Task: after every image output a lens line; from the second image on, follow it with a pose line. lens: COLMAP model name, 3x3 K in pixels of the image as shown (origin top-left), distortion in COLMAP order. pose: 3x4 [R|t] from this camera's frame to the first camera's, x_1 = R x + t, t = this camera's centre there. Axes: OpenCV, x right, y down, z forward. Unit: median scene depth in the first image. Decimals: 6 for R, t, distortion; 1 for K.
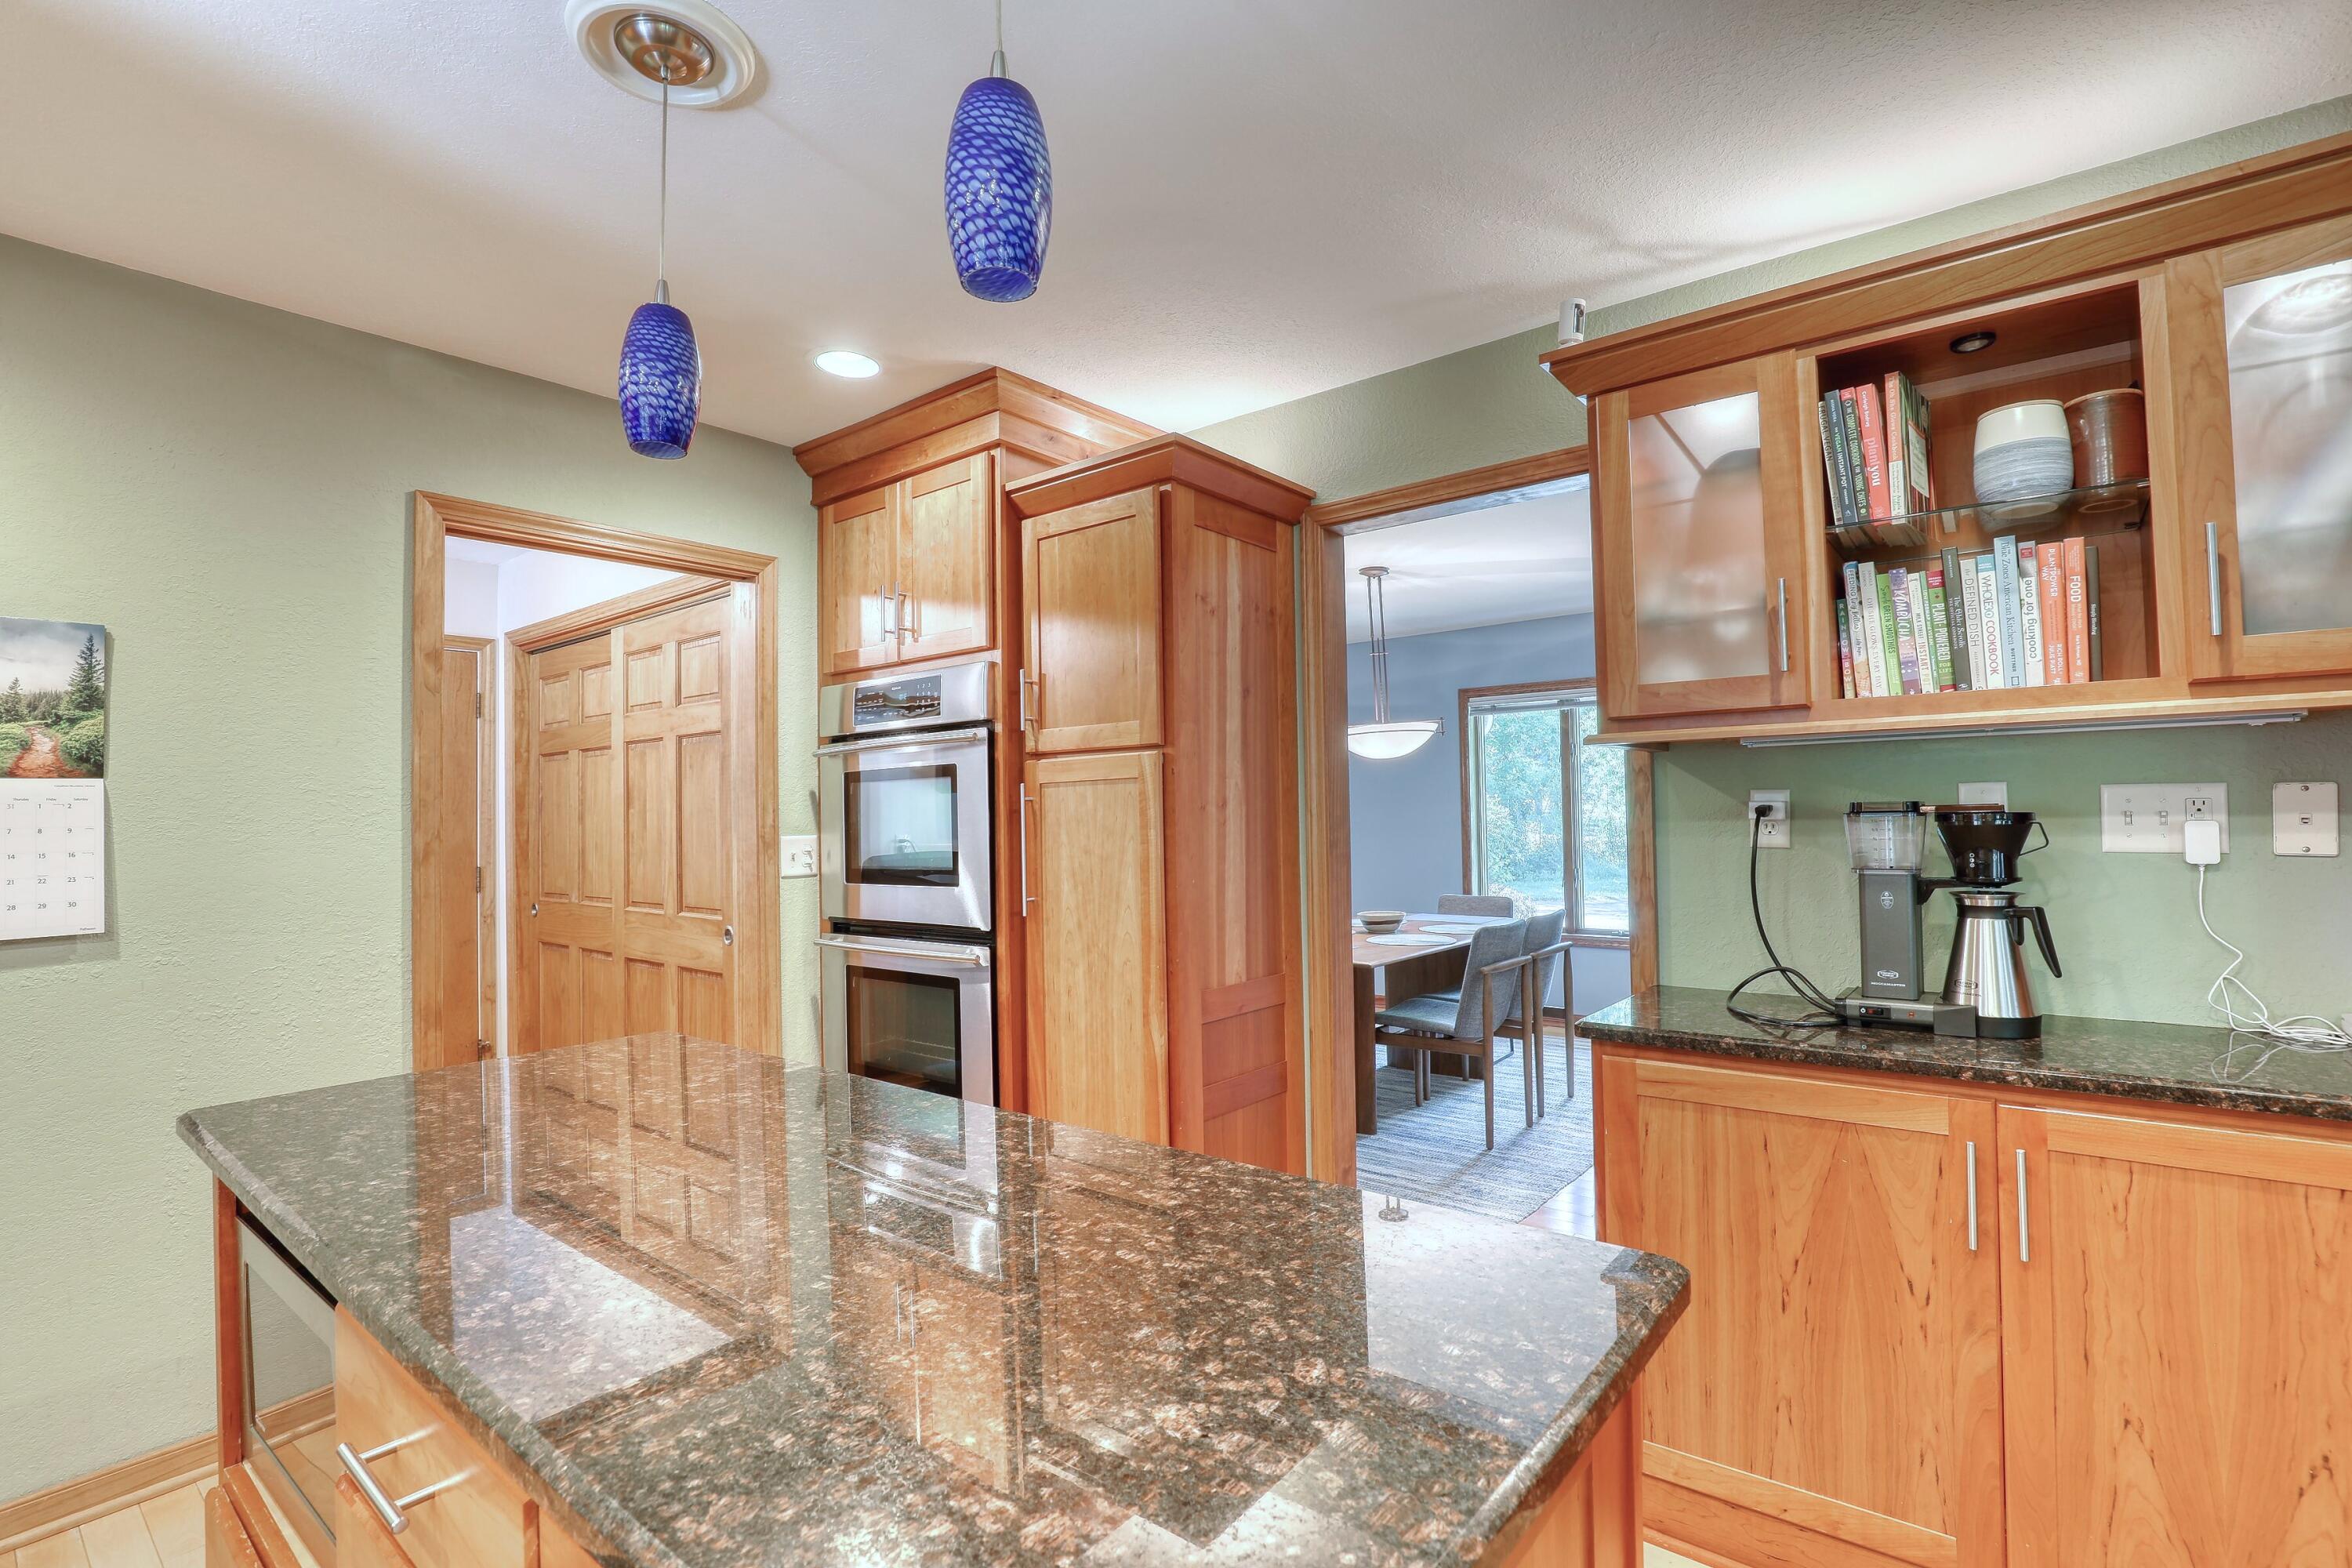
lens RADIAL K [[1080.3, 0, 1193.4], [0, 1080.3, 783.4], [0, 0, 1]] dist [-0.018955, 0.001075]
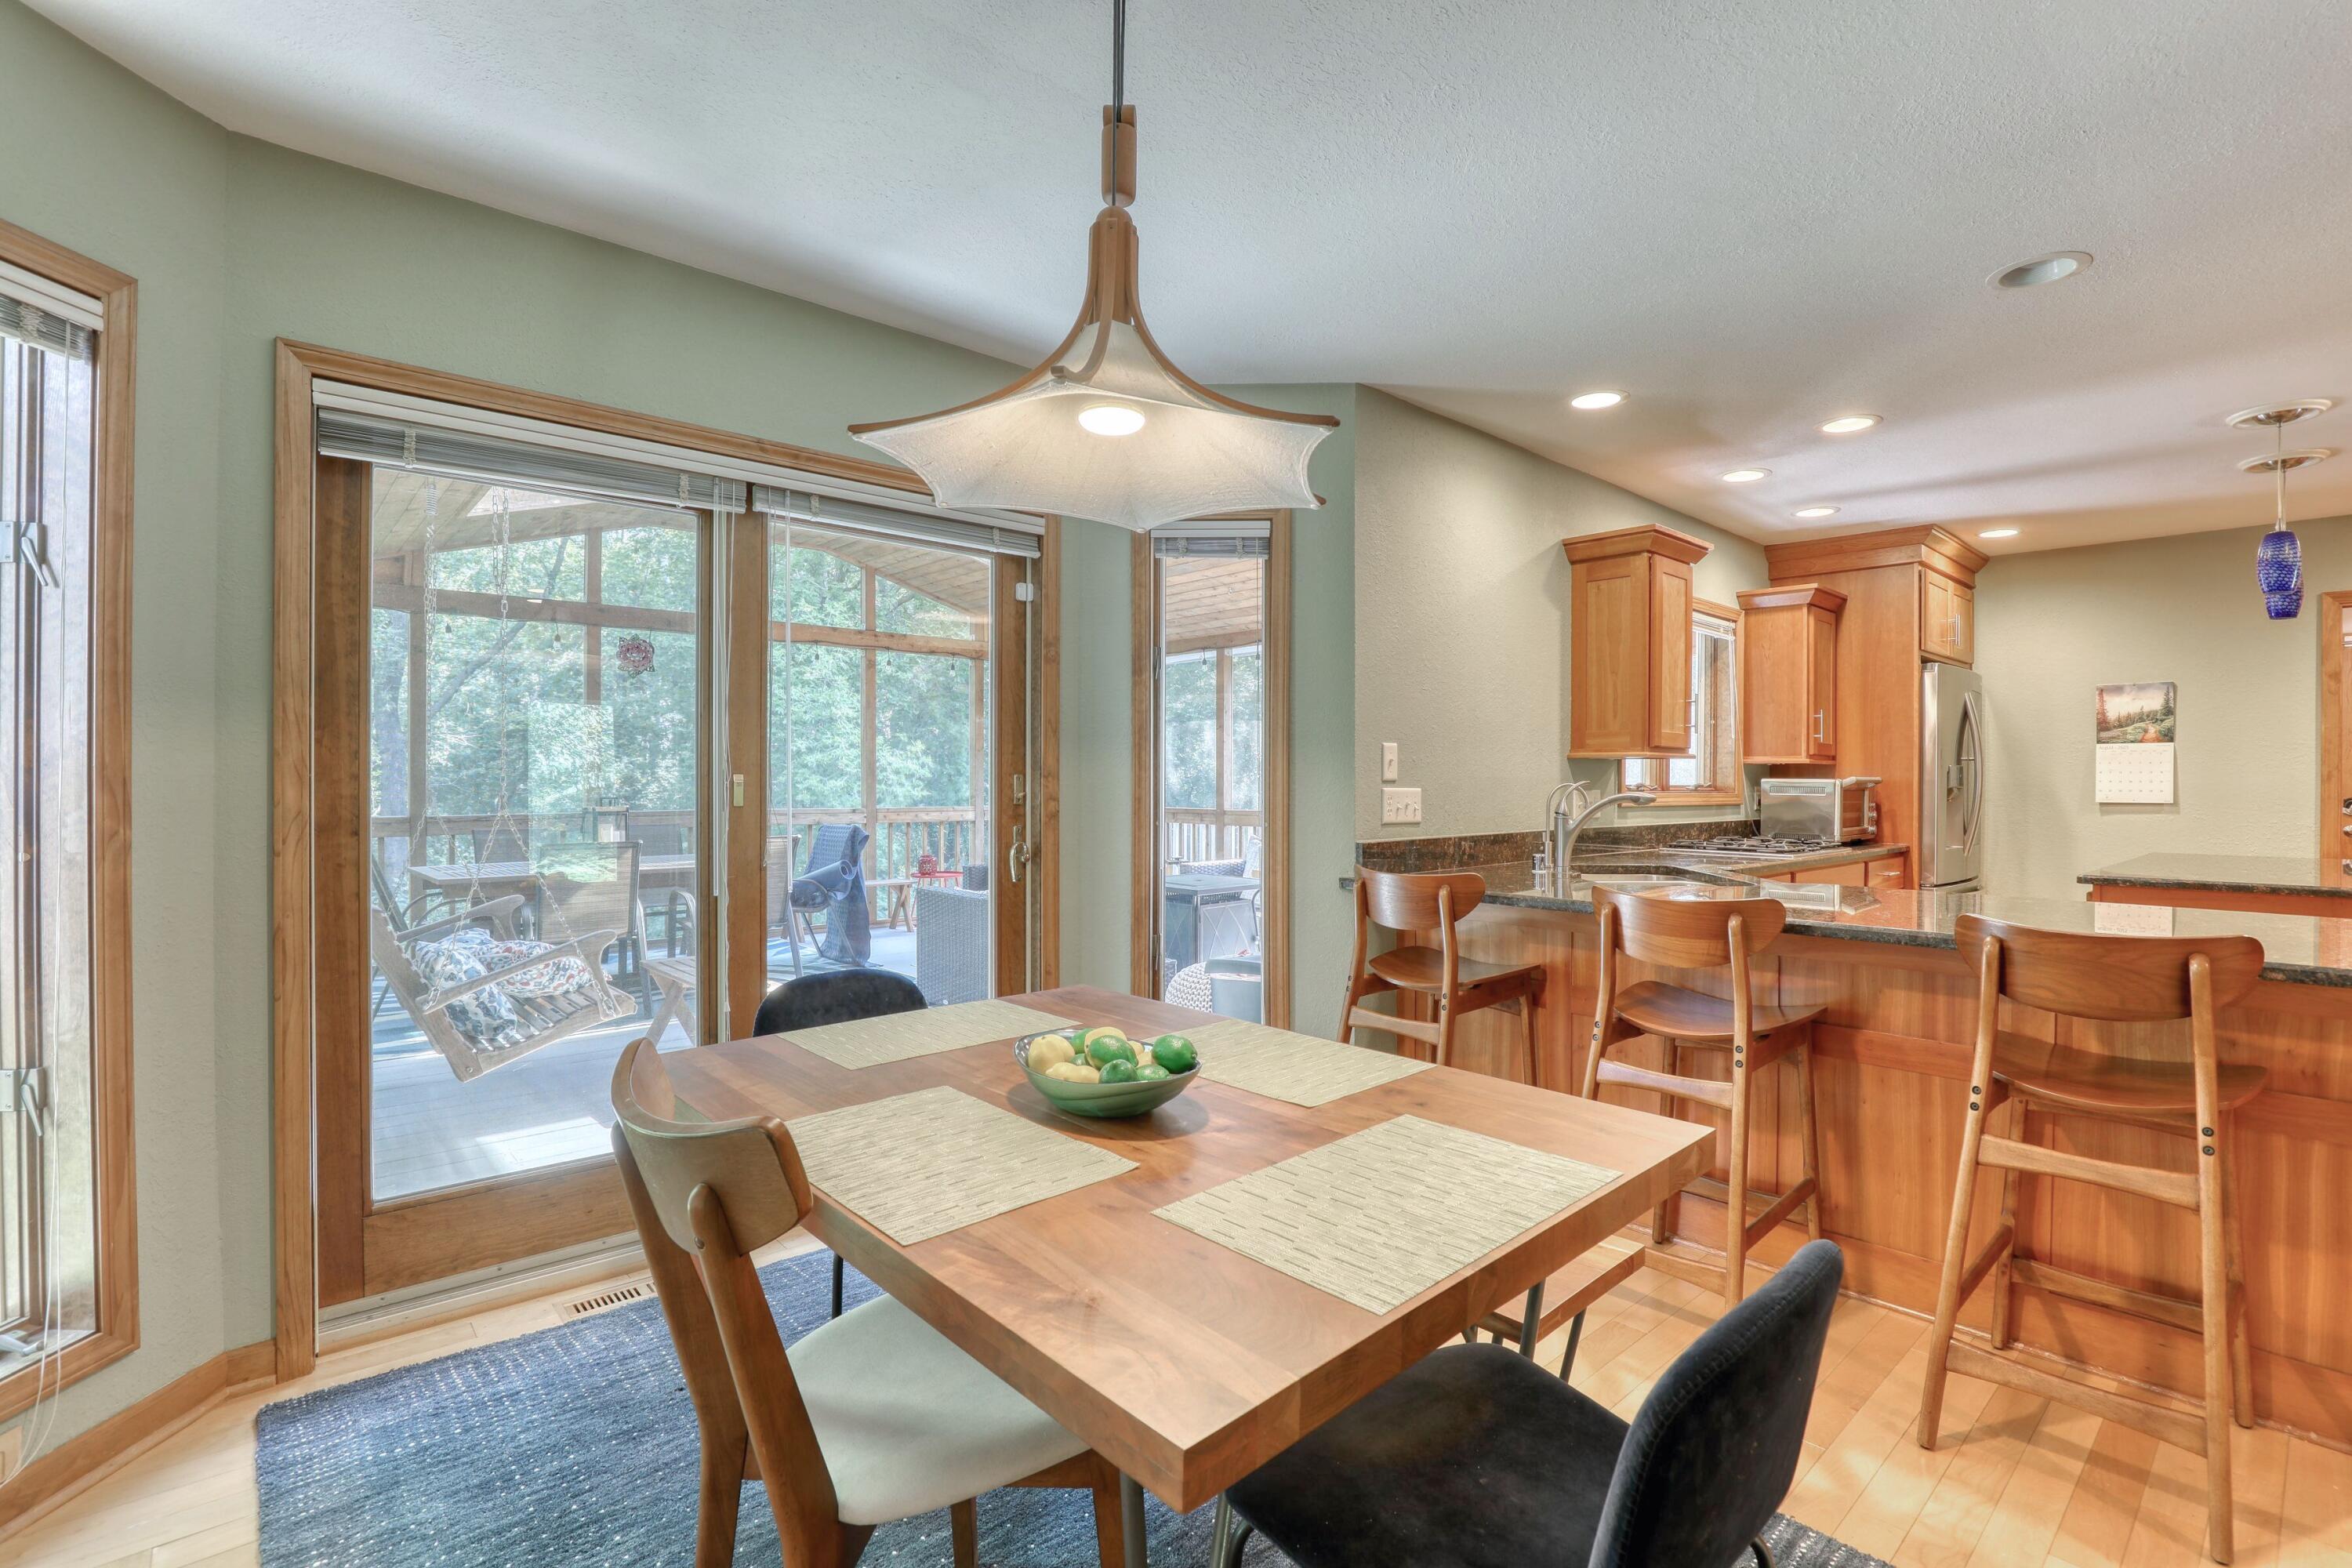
lens RADIAL K [[1080.3, 0, 1193.4], [0, 1080.3, 783.4], [0, 0, 1]] dist [-0.018955, 0.001075]
pose [[-0.154643, 0.022604, -0.987712, 1.947741], [0.024150, 0.999526, 0.019094, -0.012383], [0.987675, -0.020900, -0.155115, -0.973581]]
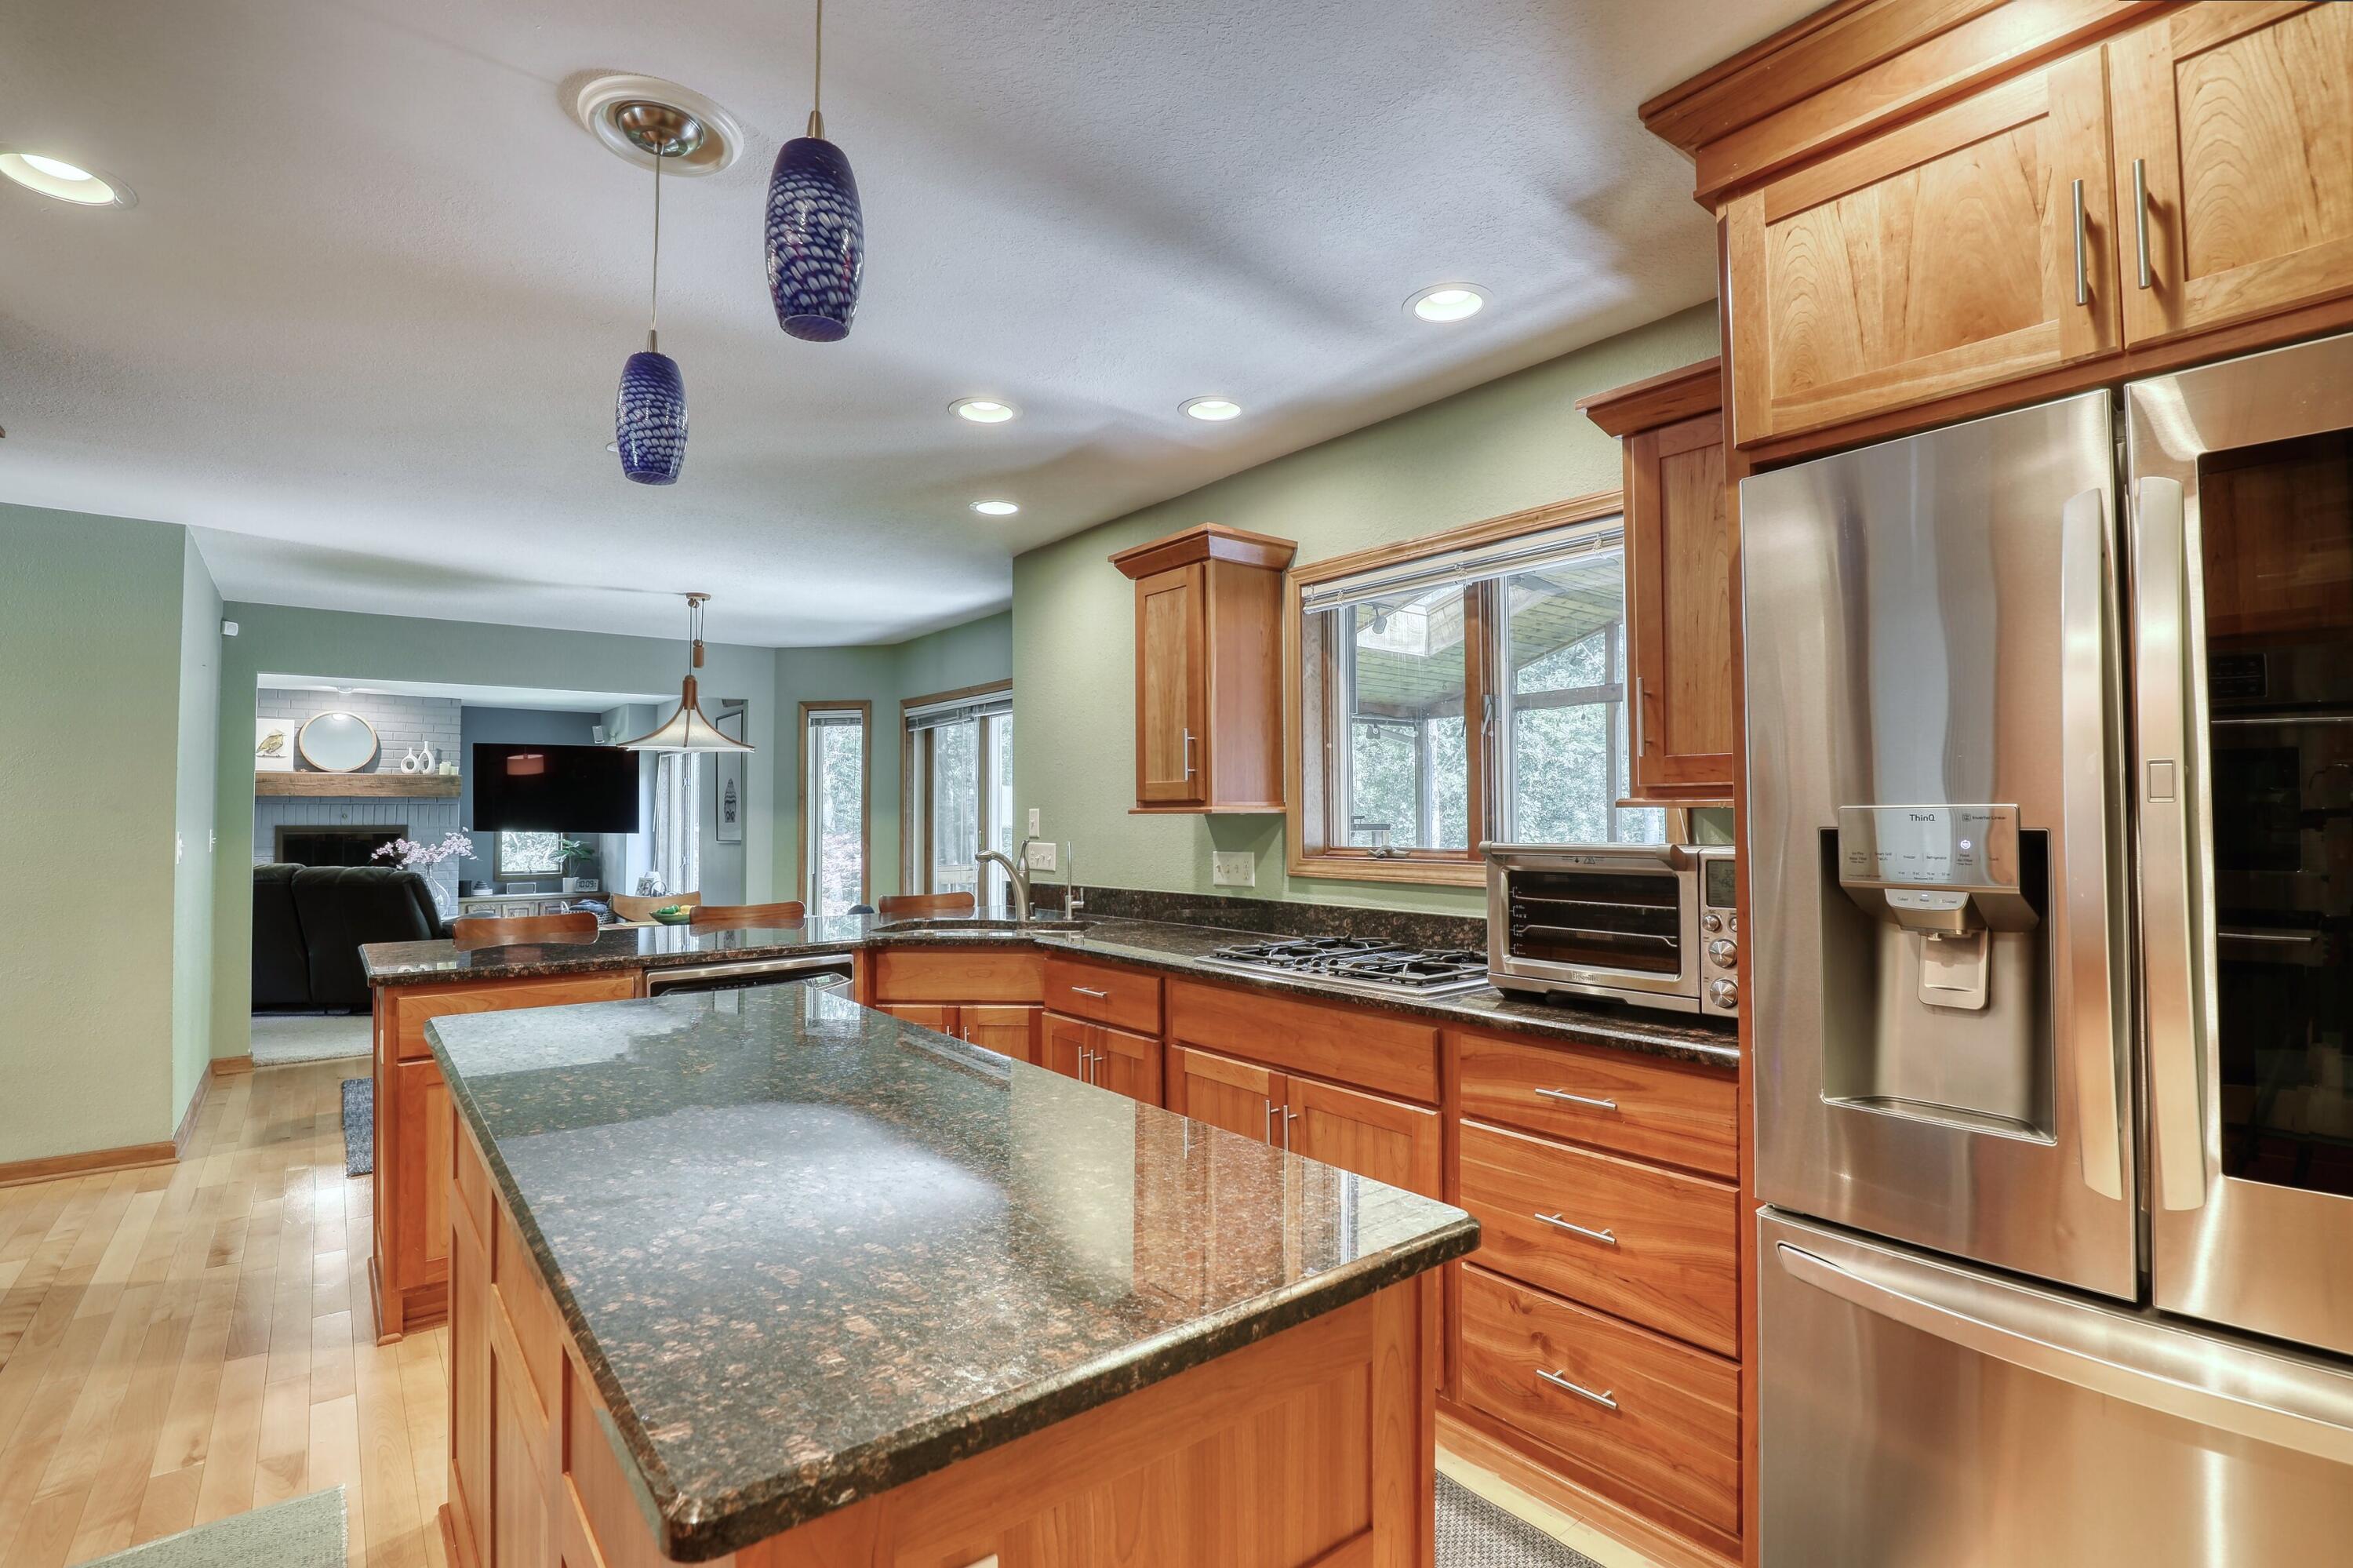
lens RADIAL K [[1107.4, 0, 1168.8], [0, 1107.4, 786.6], [0, 0, 1]] dist [-0.004182, 0.000025]
pose [[-0.970551, 0.031588, 0.238814, -0.744772], [0.017817, 0.998063, -0.059608, 0.064655], [-0.240234, -0.053598, -0.969234, 1.370703]]
